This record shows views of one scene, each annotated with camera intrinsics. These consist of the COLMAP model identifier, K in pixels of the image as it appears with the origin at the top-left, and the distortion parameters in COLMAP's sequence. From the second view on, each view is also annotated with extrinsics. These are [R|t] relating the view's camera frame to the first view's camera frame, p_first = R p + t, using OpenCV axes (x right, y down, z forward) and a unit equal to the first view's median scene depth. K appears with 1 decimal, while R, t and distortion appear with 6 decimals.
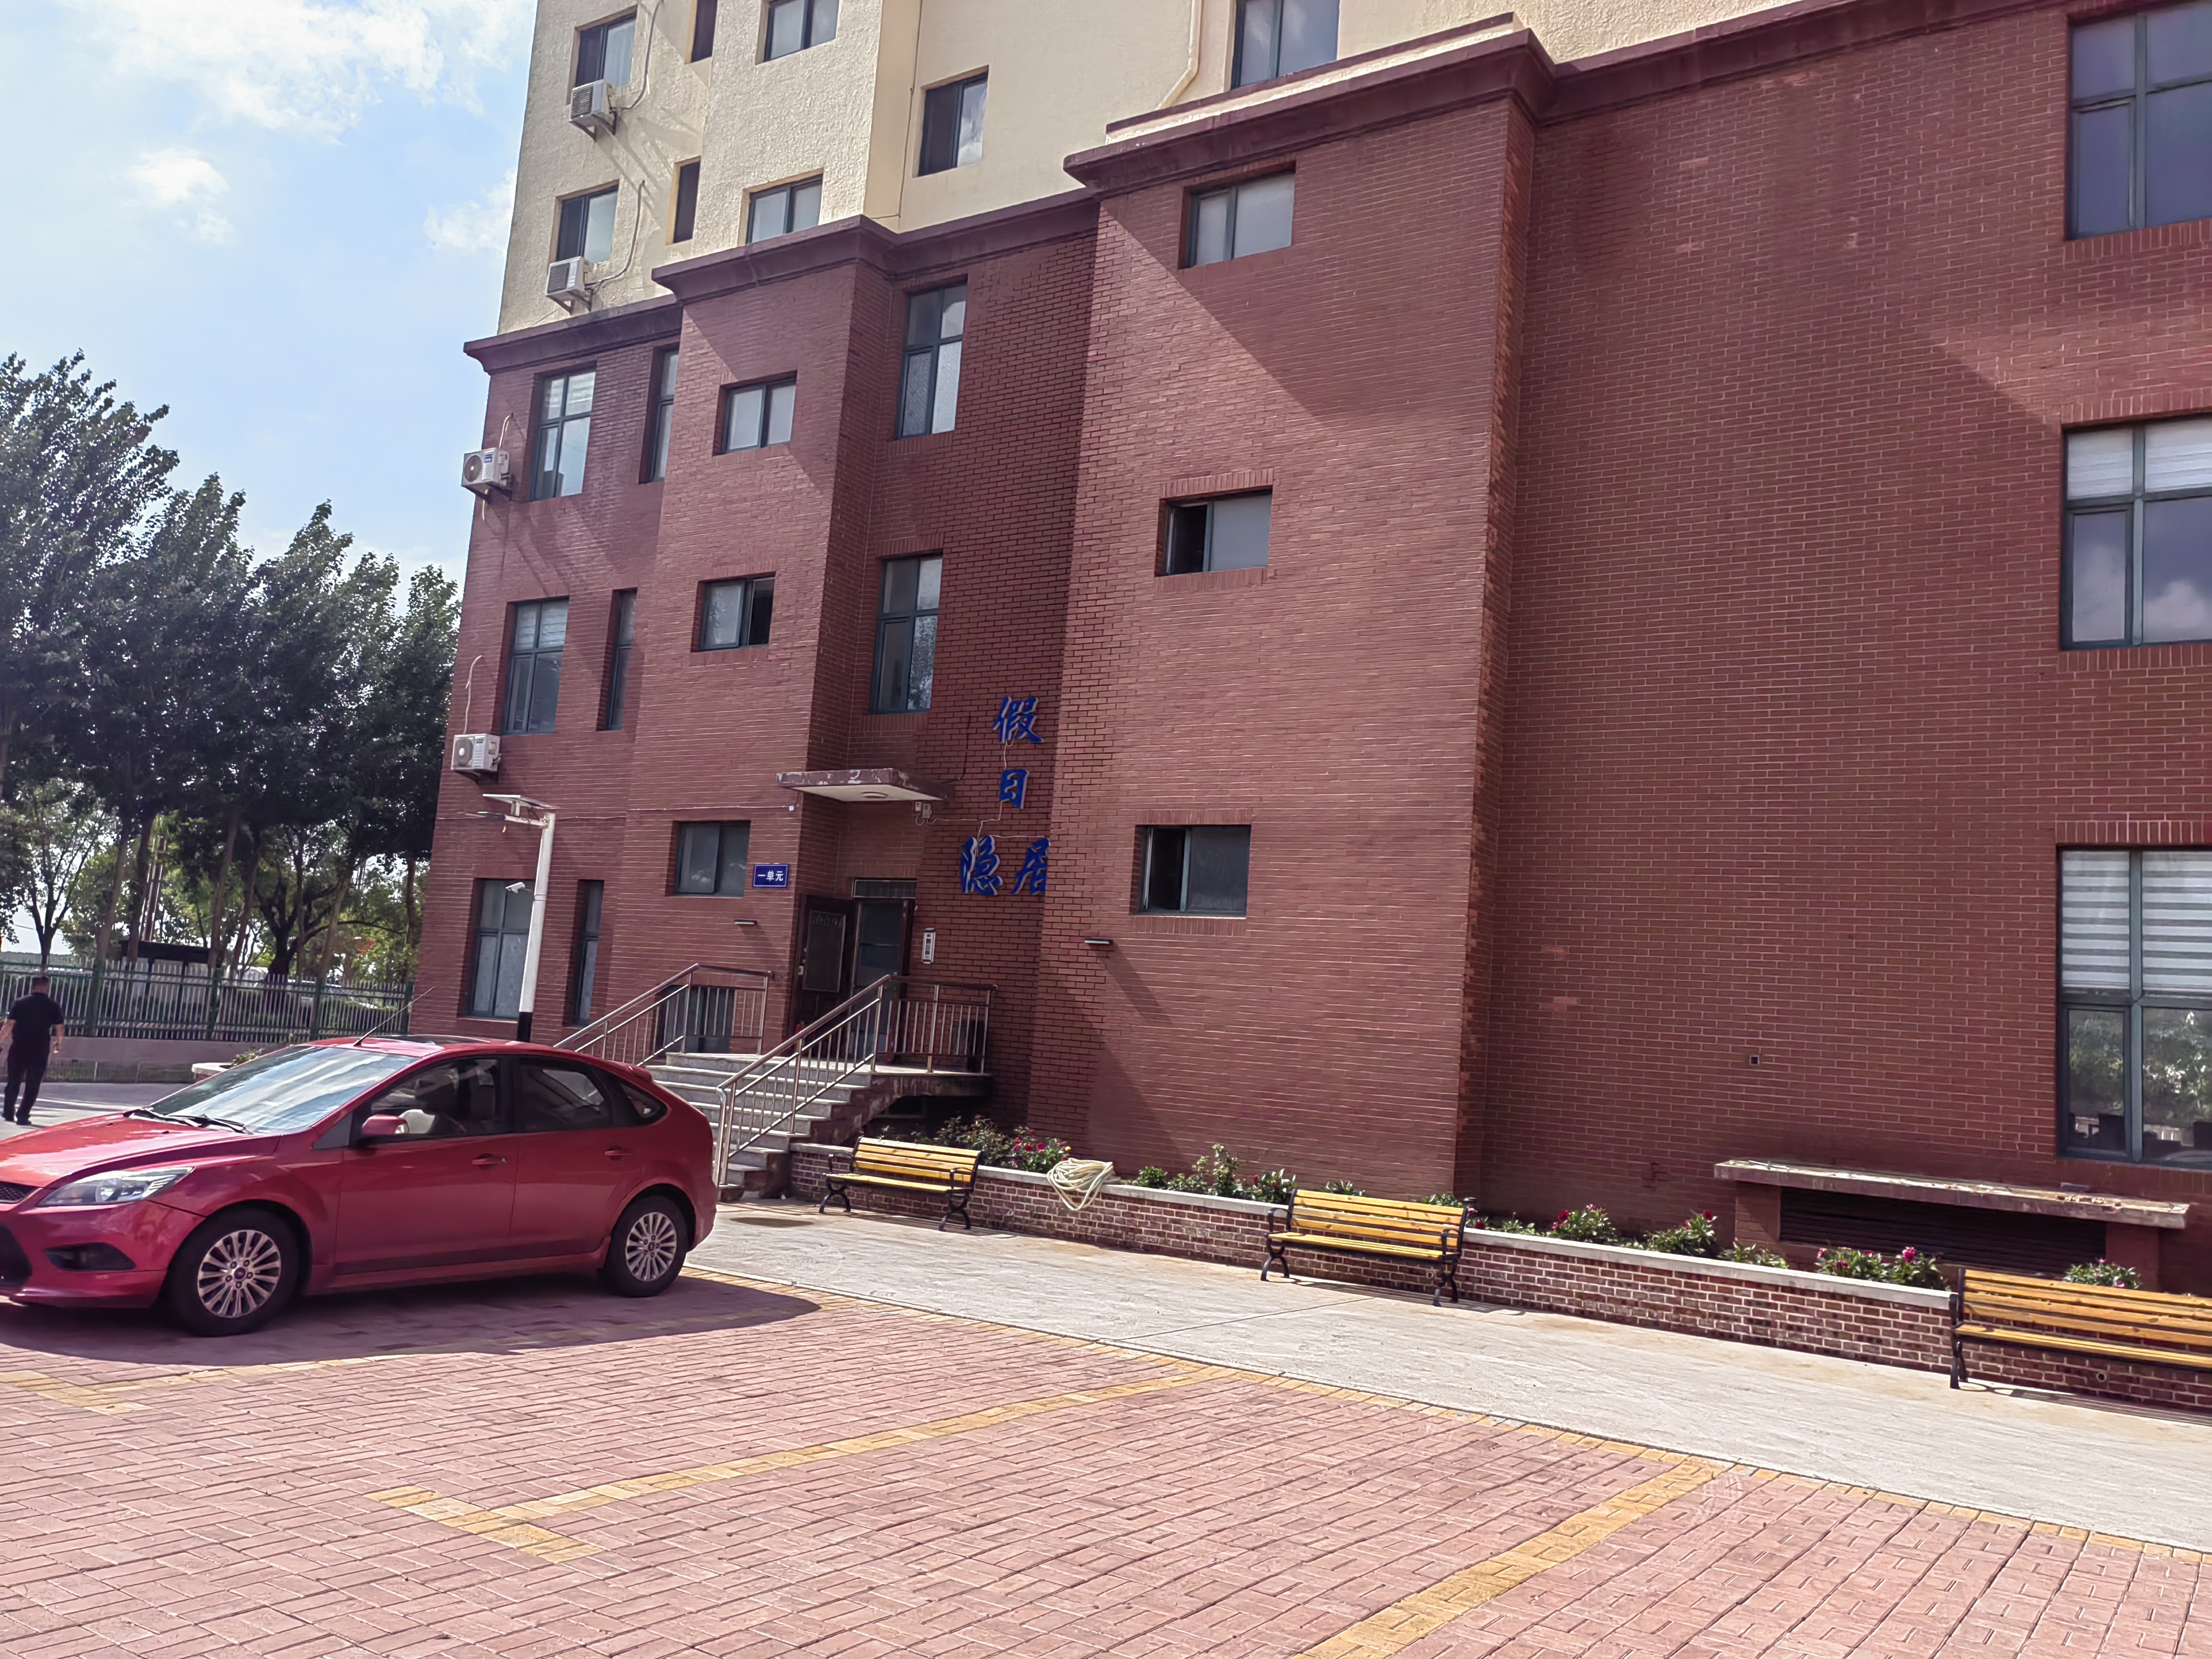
lens RADIAL K [[1764.2, 0, 1064.2], [0, 1764.2, 788.3], [0, 0, 1]] dist [-0.015272, 0.060560]
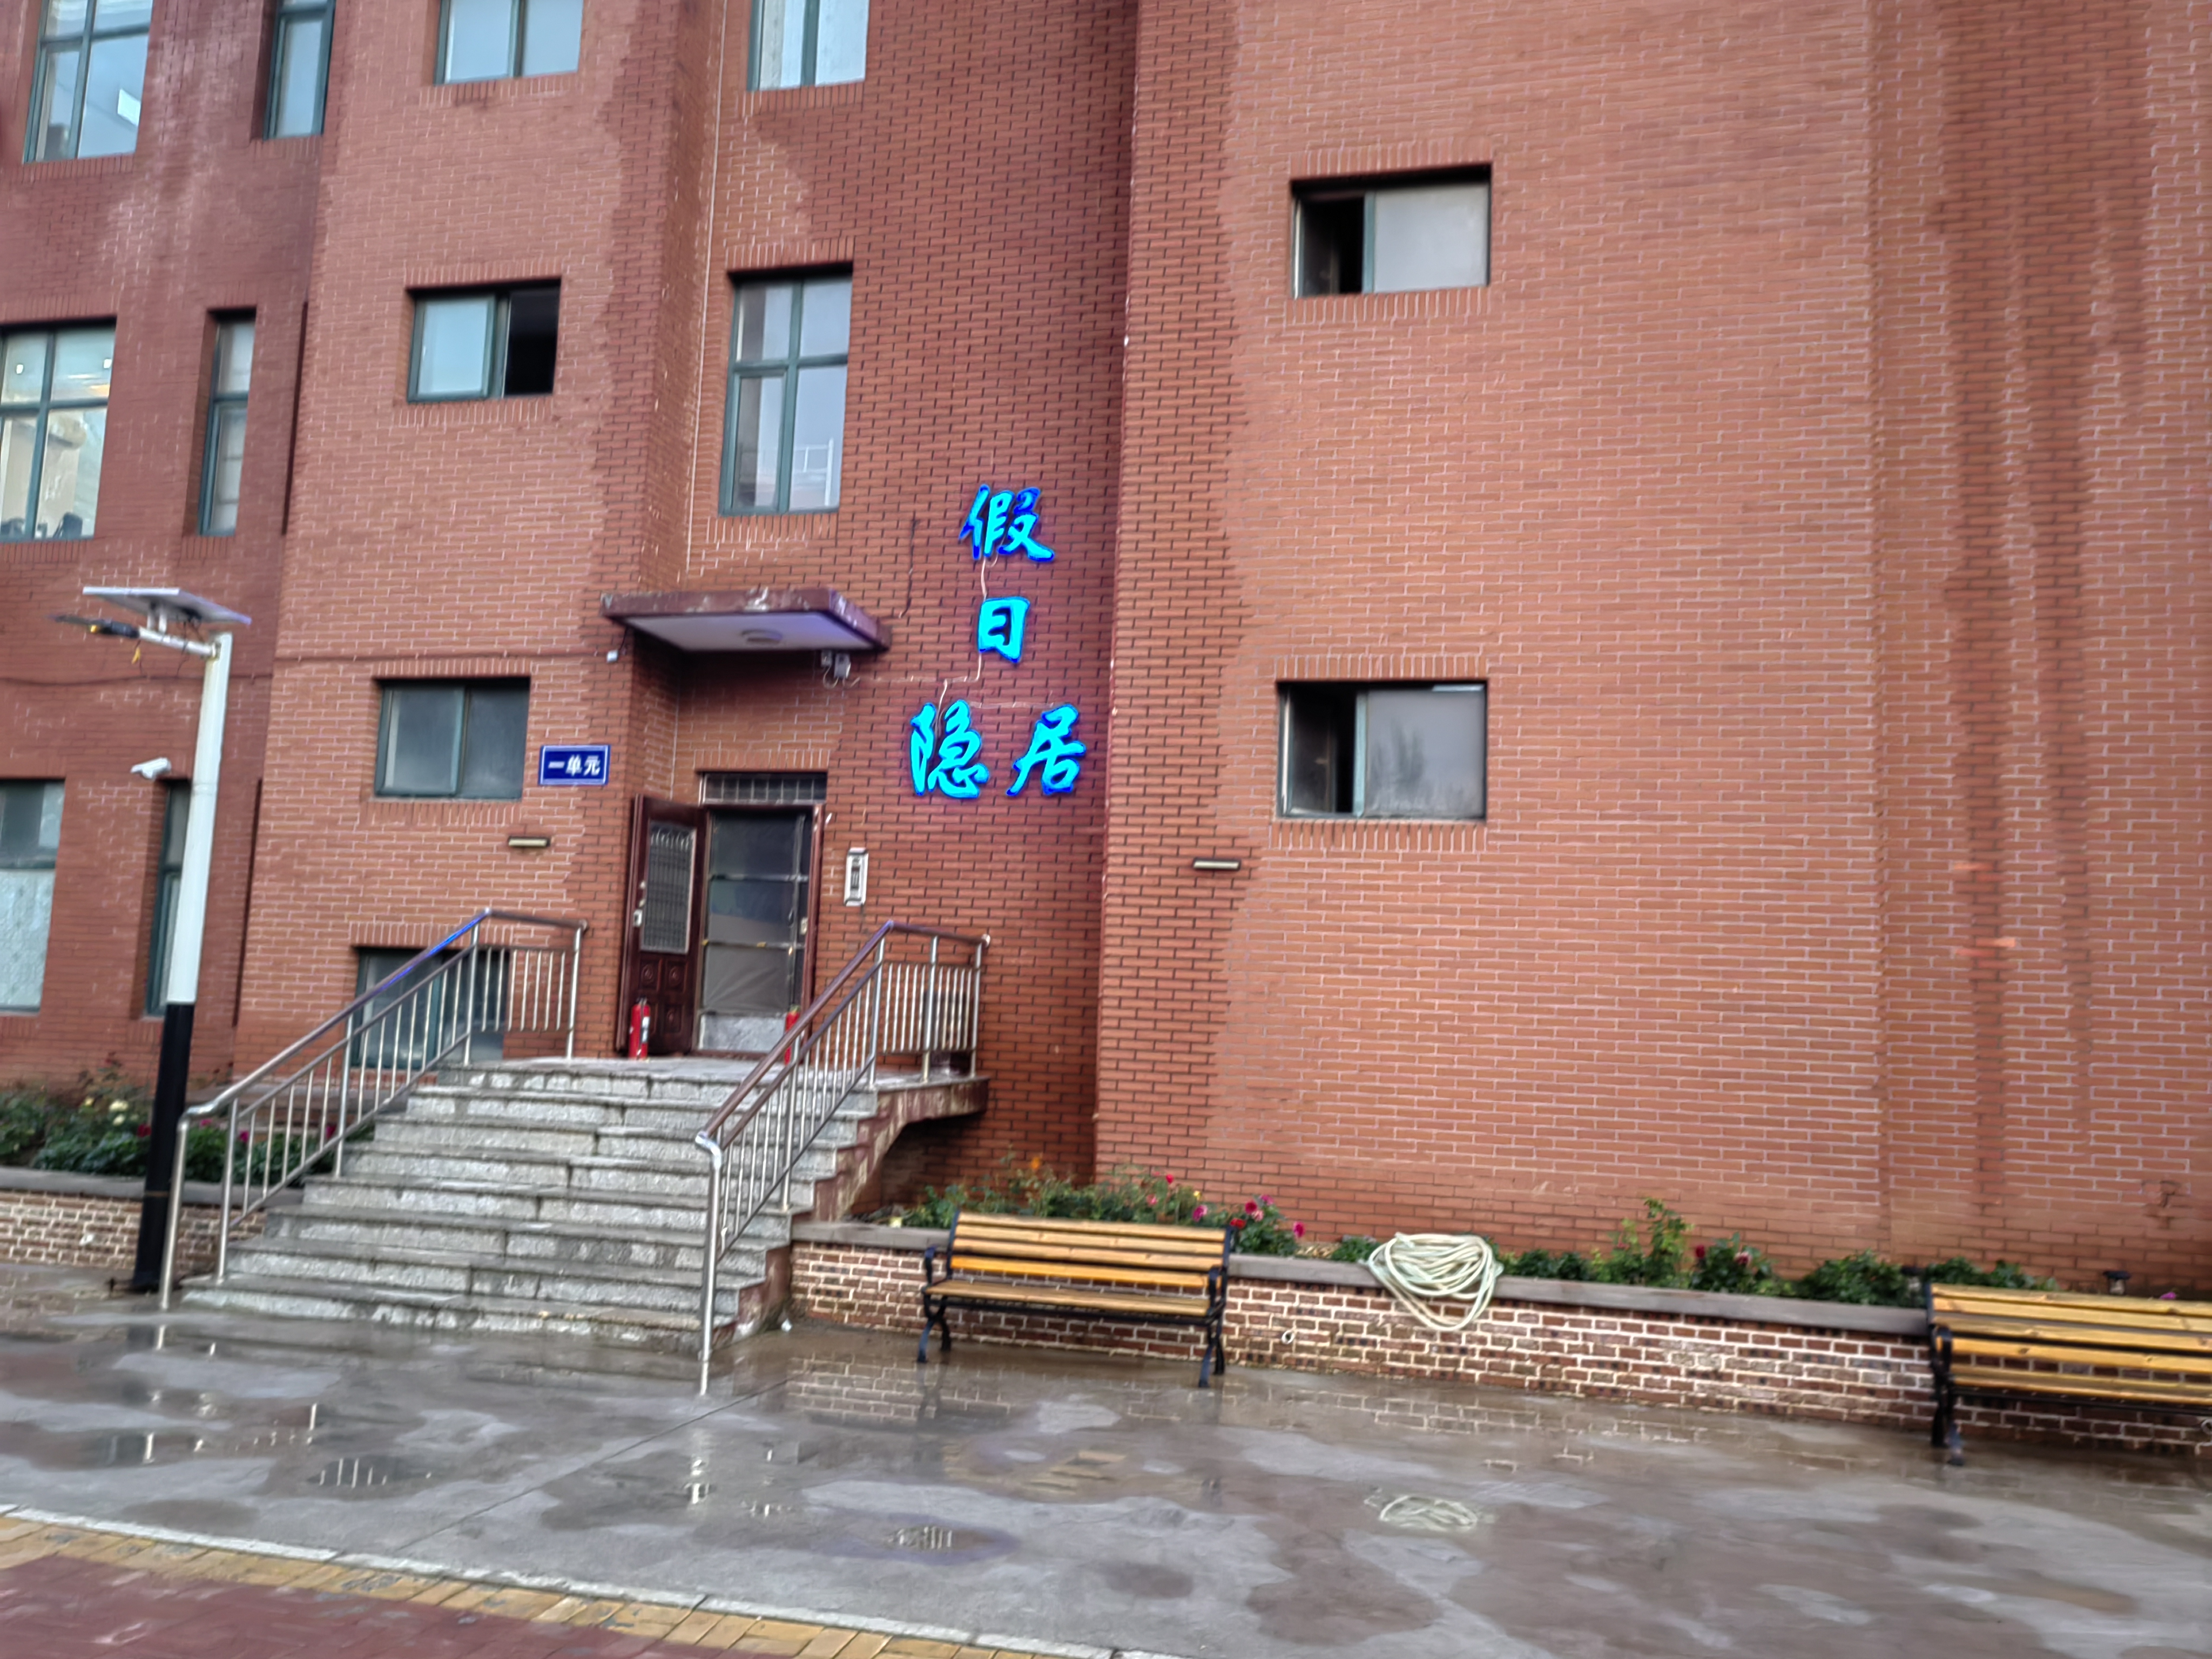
lens RADIAL K [[1764.2, 0, 1064.2], [0, 1764.2, 788.3], [0, 0, 1]] dist [-0.015272, 0.060560]
pose [[0.942557, 0.007566, 0.333960, -0.236753], [-0.017206, 0.999516, 0.025915, 0.043950], [-0.333602, -0.030173, 0.942231, 0.412991]]
